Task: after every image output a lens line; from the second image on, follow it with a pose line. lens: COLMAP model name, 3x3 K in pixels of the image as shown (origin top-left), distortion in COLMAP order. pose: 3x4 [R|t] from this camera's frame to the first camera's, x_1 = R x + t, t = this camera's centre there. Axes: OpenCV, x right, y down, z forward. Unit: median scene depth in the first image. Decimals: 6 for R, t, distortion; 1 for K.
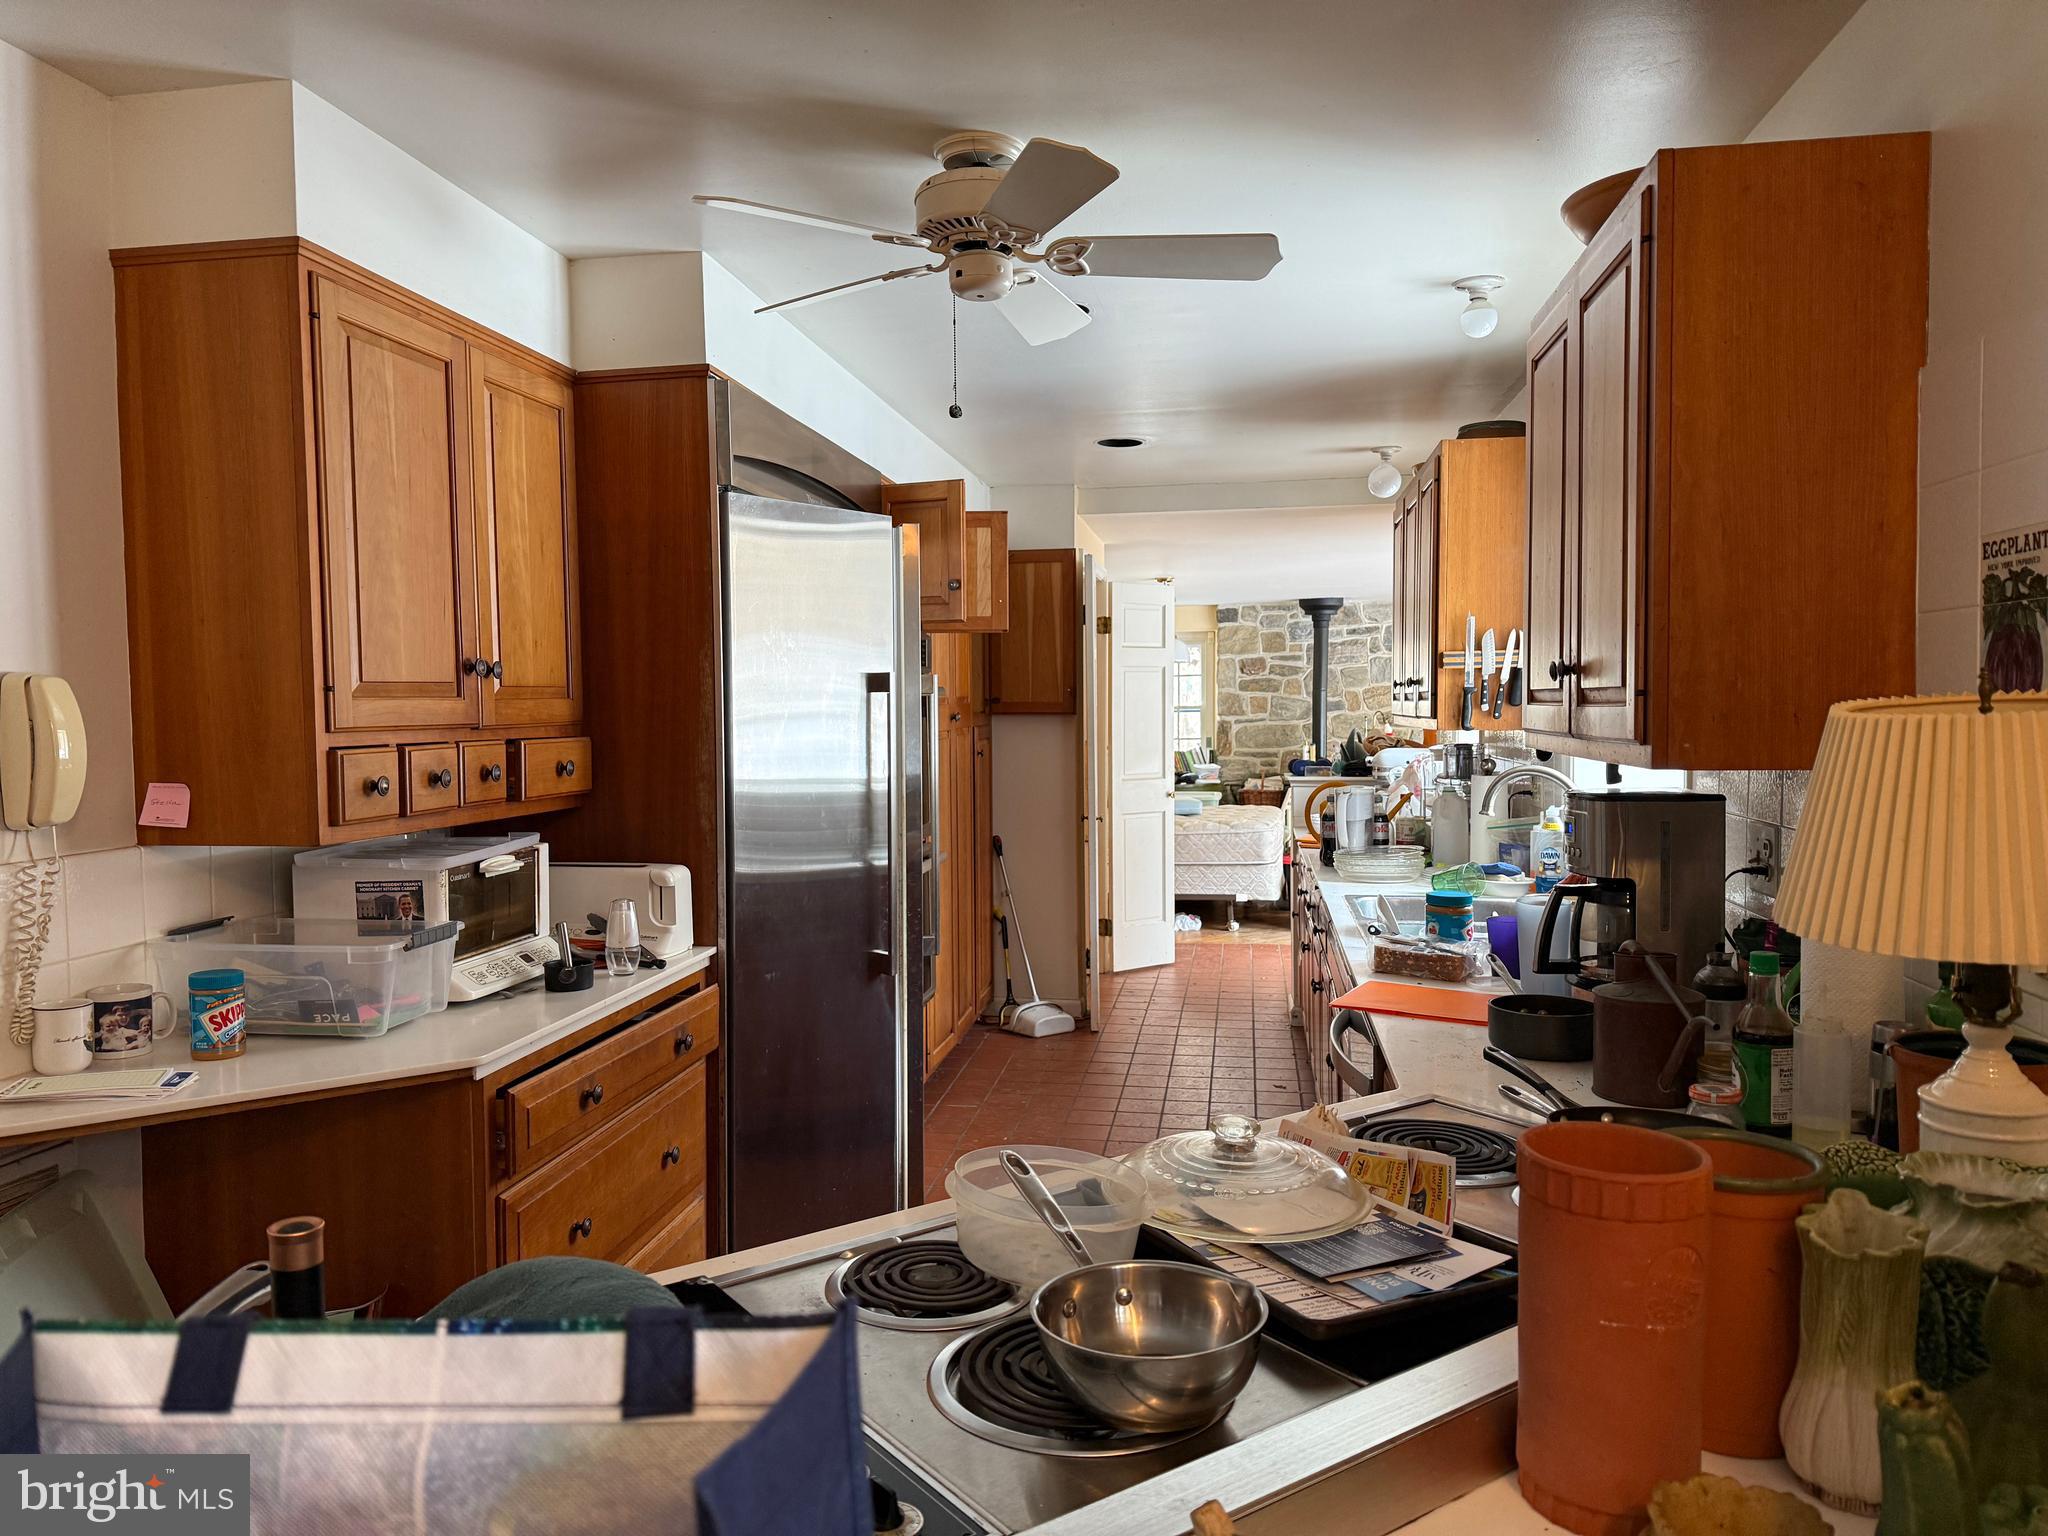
lens RADIAL K [[1410.0, 0, 1024.0], [0, 1410.0, 768.0], [0, 0, 1]] dist [0.133309, -0.197590]
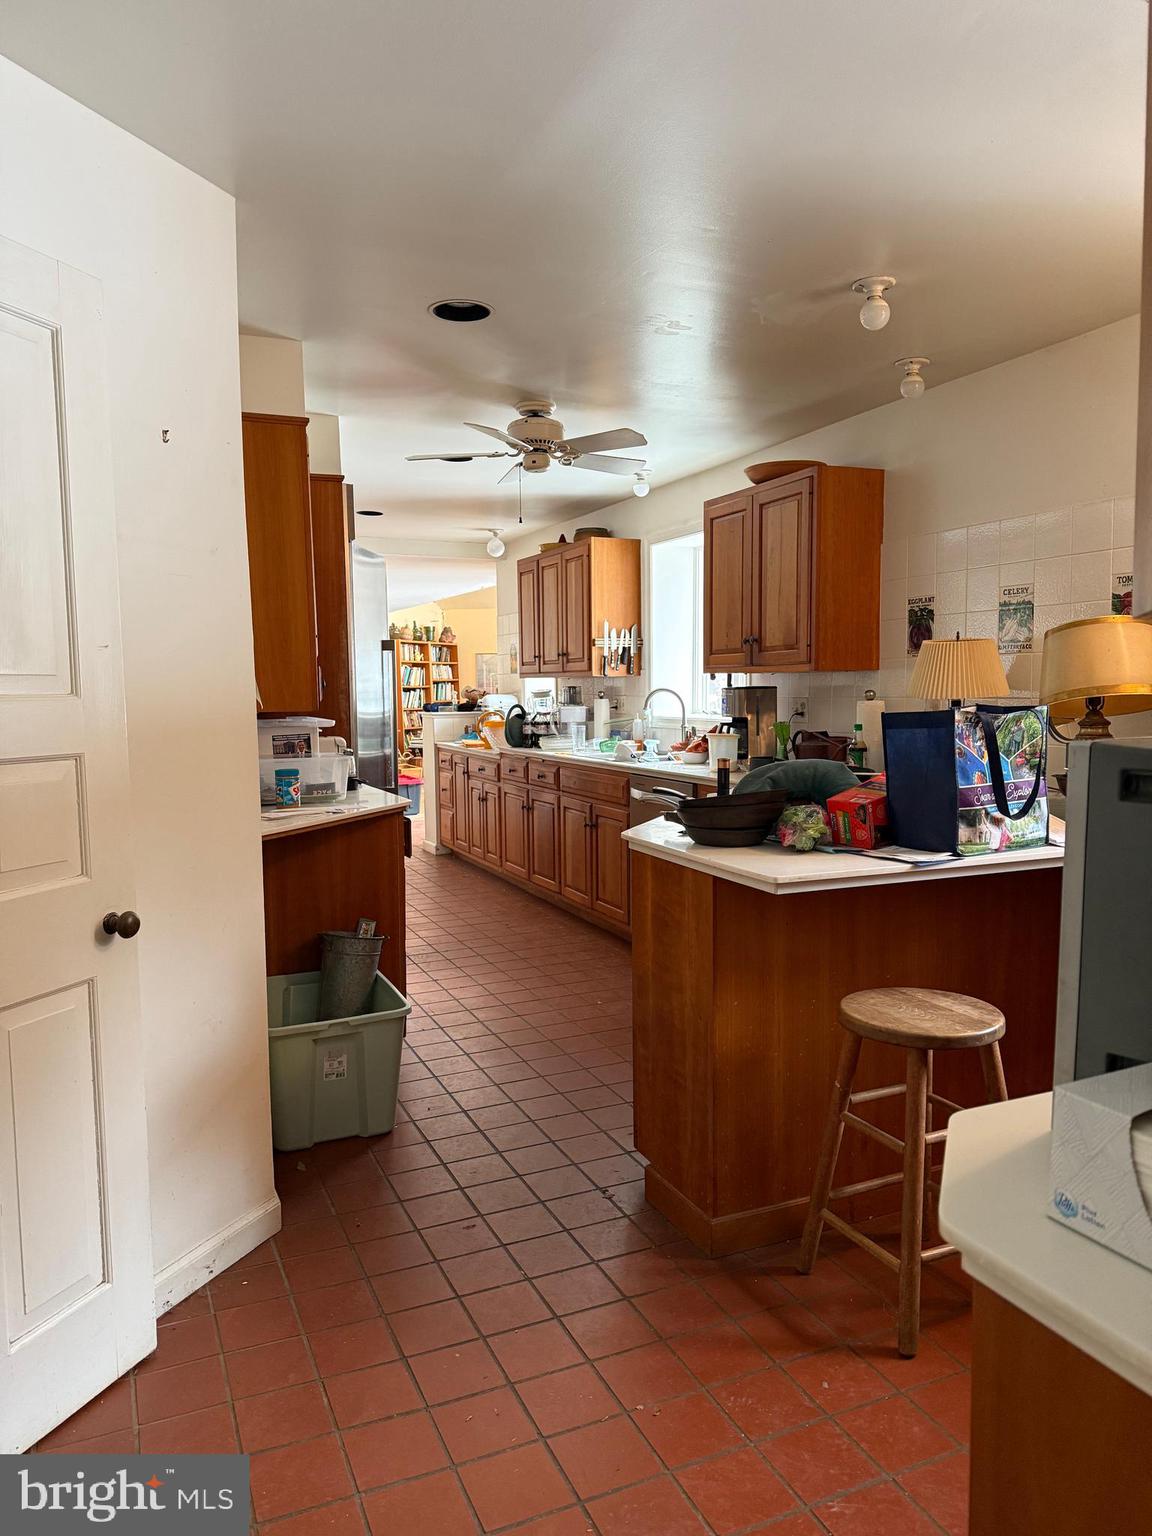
lens RADIAL K [[1057.5, 0, 576.0], [0, 1057.5, 768.0], [0, 0, 1]] dist [0.133309, -0.197590]
pose [[0.836856, -0.045462, 0.545532, -0.195559], [0.032101, 0.998906, 0.034000, 0.018383], [-0.546481, -0.010941, 0.837400, -0.099574]]
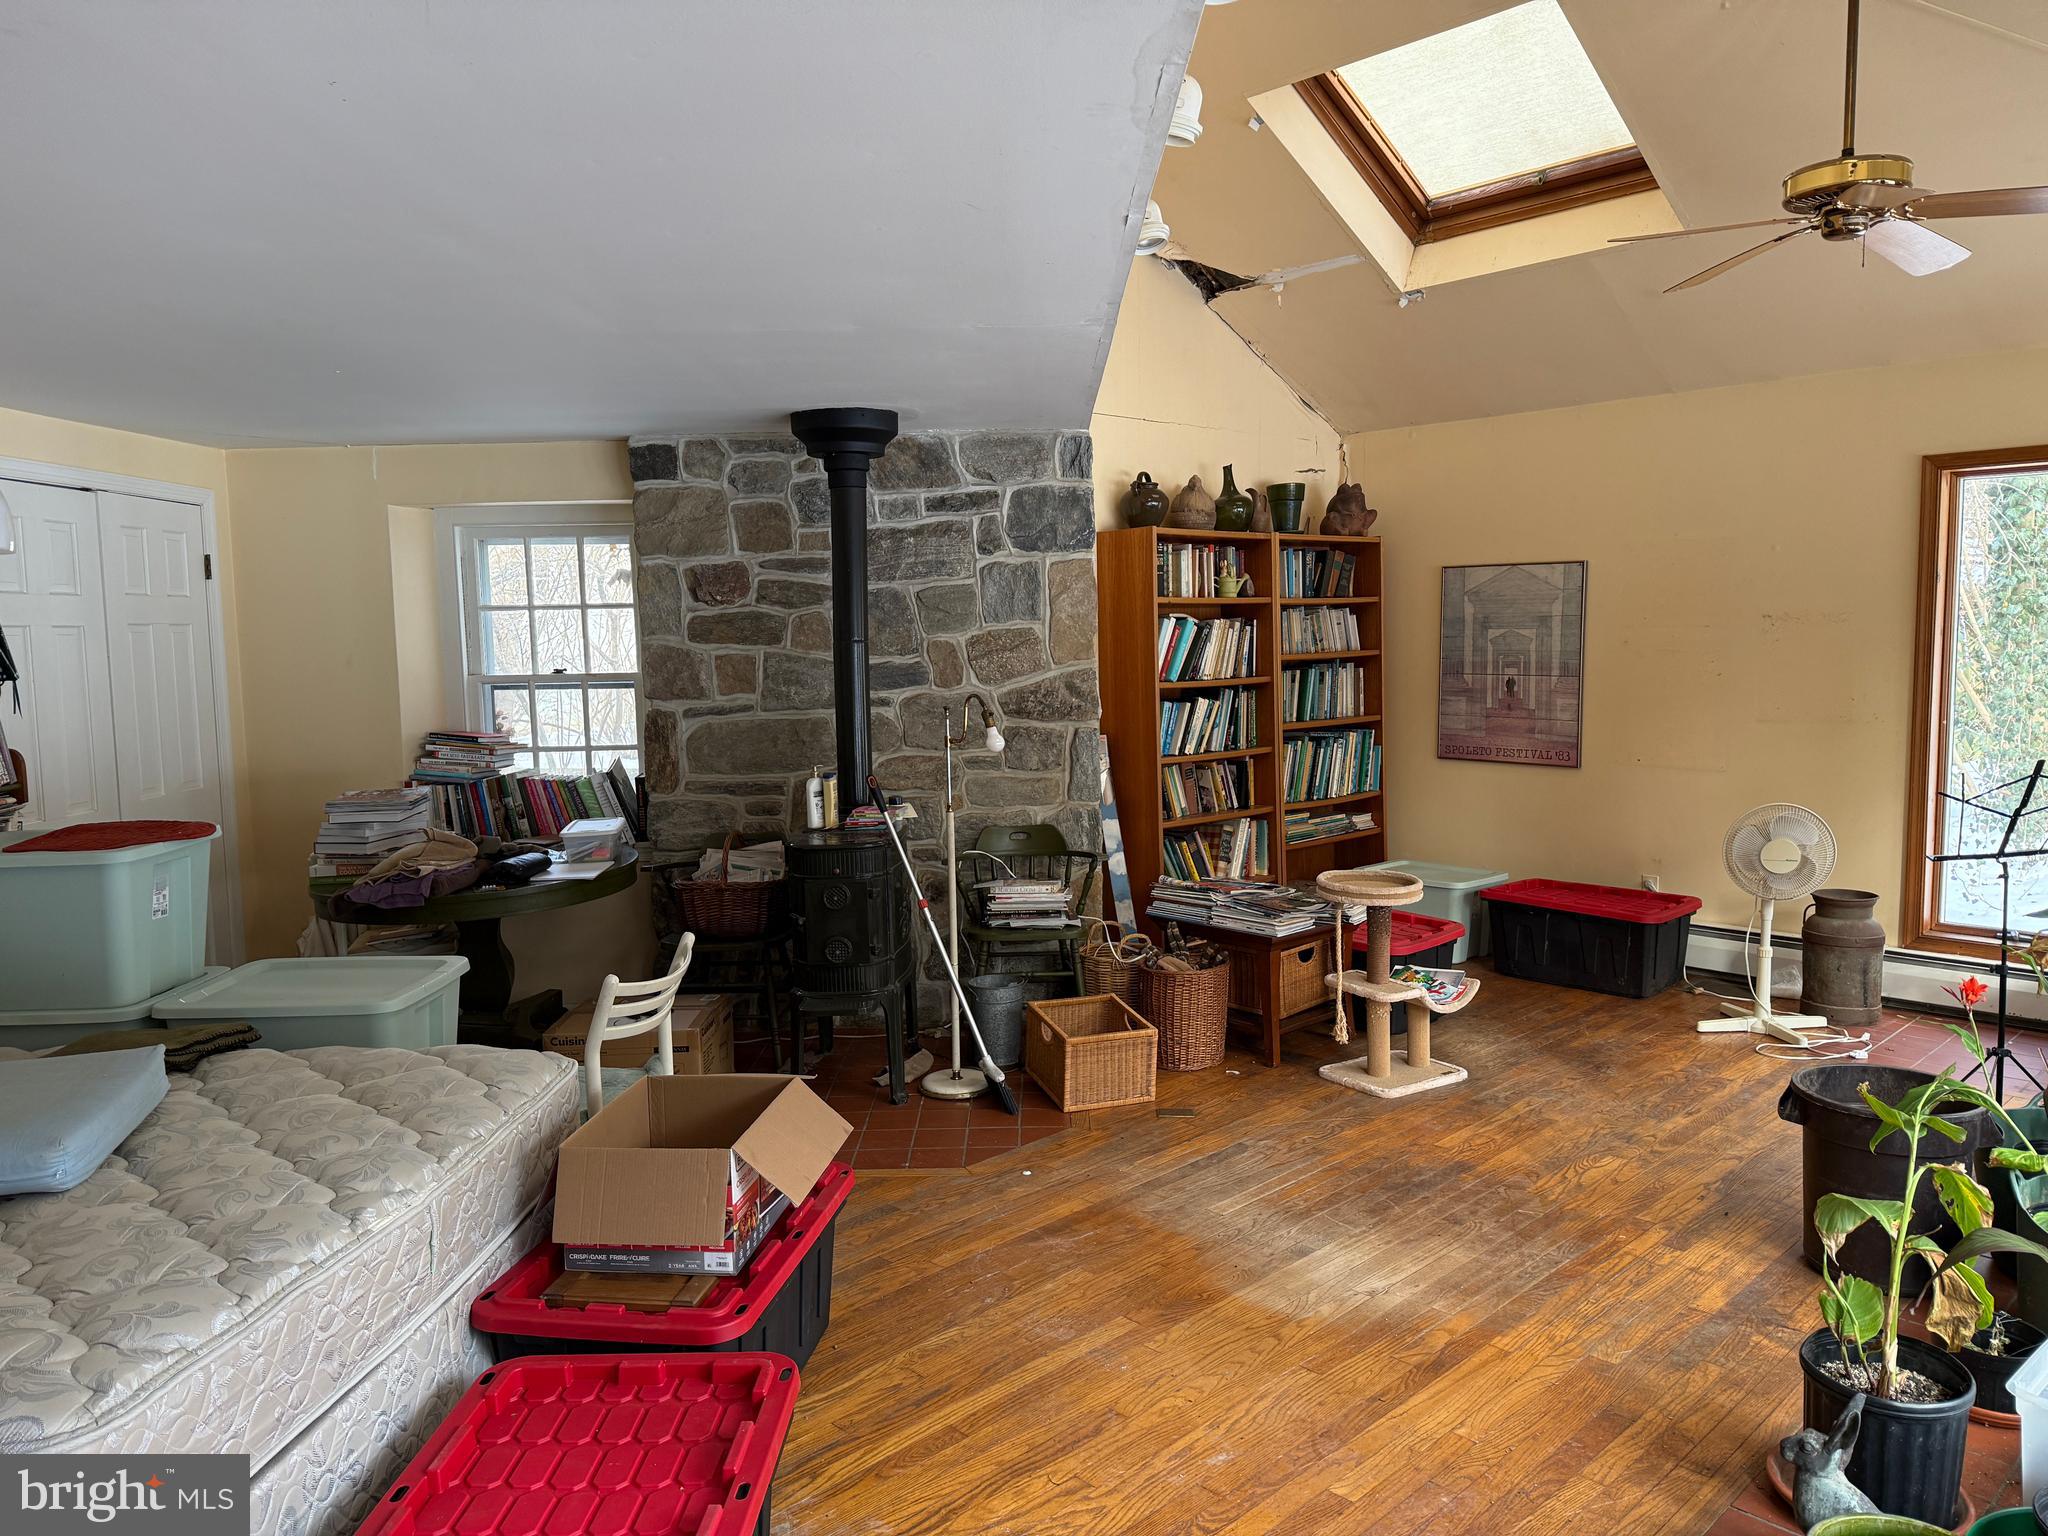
lens RADIAL K [[1410.0, 0, 1024.0], [0, 1410.0, 768.0], [0, 0, 1]] dist [0.133309, -0.197590]
pose [[0.987868, -0.023183, 0.153557, 0.188147], [0.016155, 0.998771, 0.046858, -0.035302], [-0.154455, -0.043809, 0.987028, 0.565167]]
